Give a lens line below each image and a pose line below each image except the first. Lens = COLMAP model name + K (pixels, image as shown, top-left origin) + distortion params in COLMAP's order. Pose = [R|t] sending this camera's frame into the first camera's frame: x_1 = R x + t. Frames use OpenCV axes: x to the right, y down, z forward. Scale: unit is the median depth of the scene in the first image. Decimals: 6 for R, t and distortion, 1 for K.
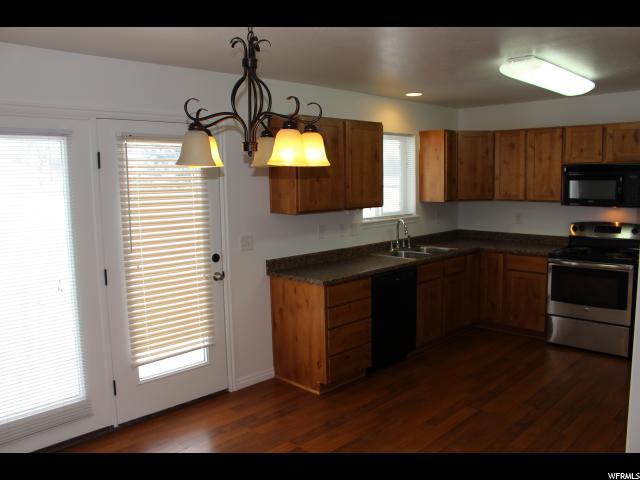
lens RADIAL K [[532.6, 0, 320.0], [0, 532.6, 240.0], [0, 0, 1]] dist [-0.186396, 0.169238]
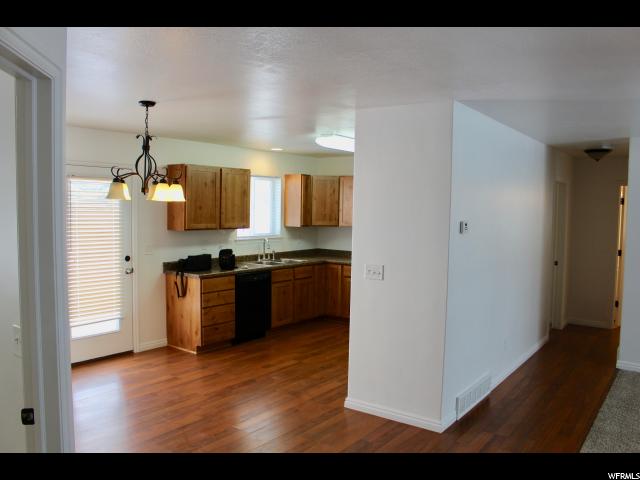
lens RADIAL K [[532.6, 0, 320.0], [0, 532.6, 240.0], [0, 0, 1]] dist [-0.186396, 0.169238]
pose [[0.989059, 0.026397, 0.145140, 0.101946], [-0.018485, 0.998282, -0.055593, 0.044242], [-0.146358, 0.052302, 0.987848, -0.432003]]
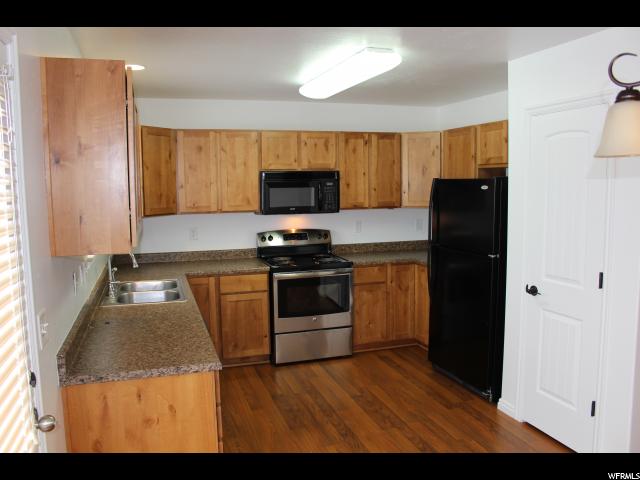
lens RADIAL K [[532.6, 0, 320.0], [0, 532.6, 240.0], [0, 0, 1]] dist [-0.186396, 0.169238]
pose [[0.471564, -0.084609, 0.877763, -0.349170], [0.104024, 0.993774, 0.039907, -0.054273], [-0.875675, 0.072490, 0.477429, 0.496338]]
